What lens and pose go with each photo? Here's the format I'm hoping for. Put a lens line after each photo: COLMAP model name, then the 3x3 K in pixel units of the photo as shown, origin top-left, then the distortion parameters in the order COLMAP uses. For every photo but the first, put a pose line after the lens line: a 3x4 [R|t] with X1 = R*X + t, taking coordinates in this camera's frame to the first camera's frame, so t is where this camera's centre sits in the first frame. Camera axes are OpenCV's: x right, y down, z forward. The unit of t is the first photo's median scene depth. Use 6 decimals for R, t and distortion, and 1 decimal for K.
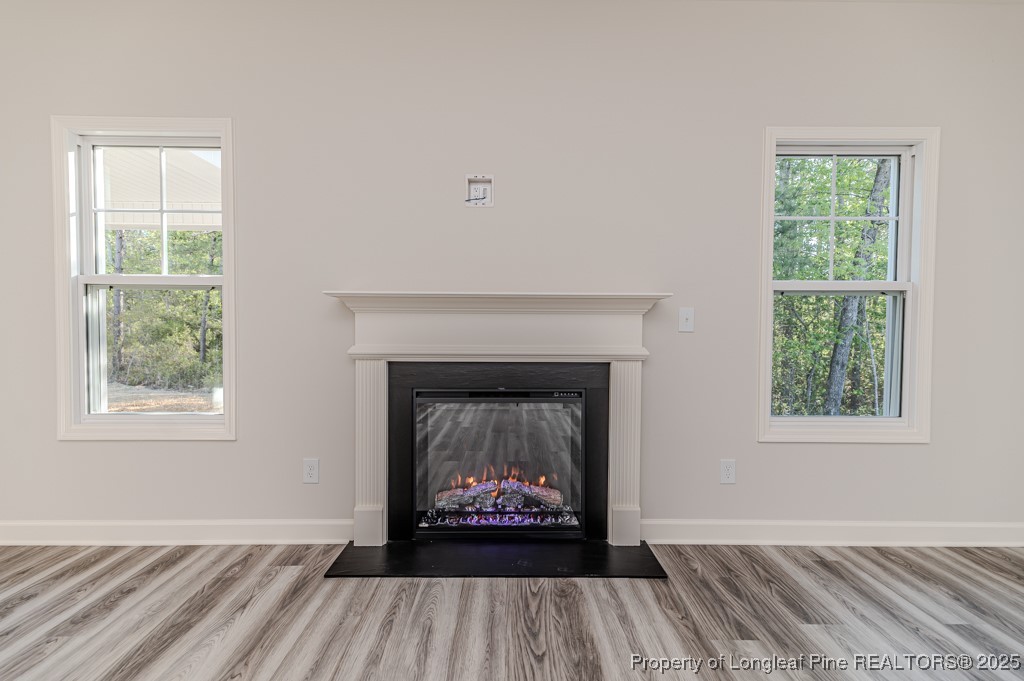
lens RADIAL K [[409.3, 0, 509.9], [0, 409.3, 337.6], [0, 0, 1]] dist [0.015450, -0.002916]
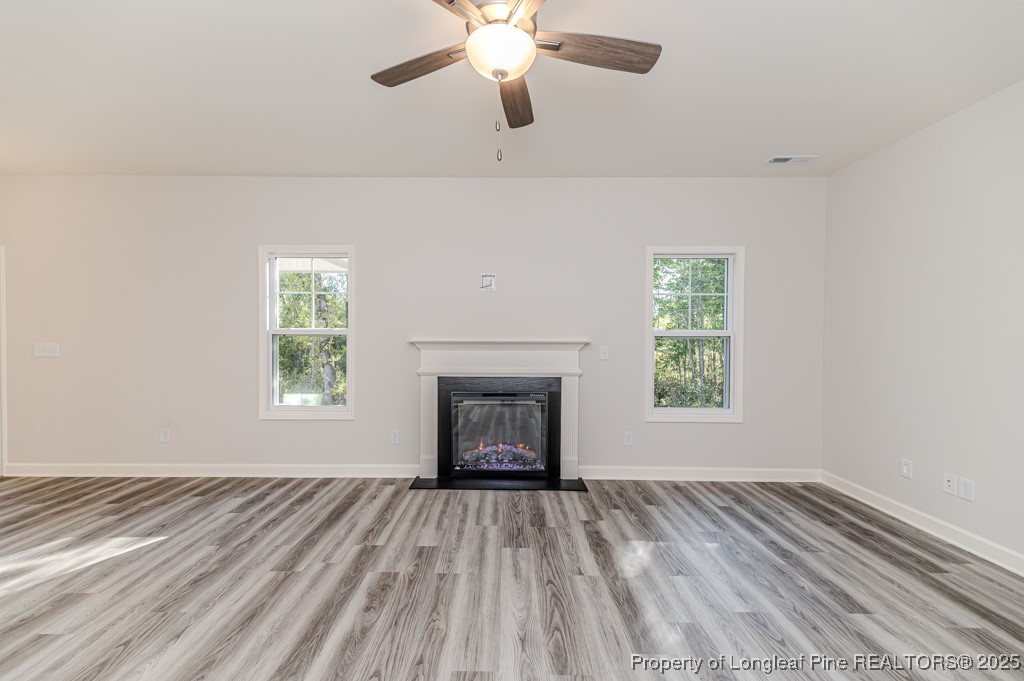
lens RADIAL K [[409.3, 0, 505.5], [0, 409.3, 336.9], [0, 0, 1]] dist [0.015450, -0.002916]
pose [[0.999944, -0.001273, -0.010488, 0.020032], [0.001031, 0.999733, -0.023069, -0.075514], [0.010514, 0.023057, 0.999679, -0.811402]]
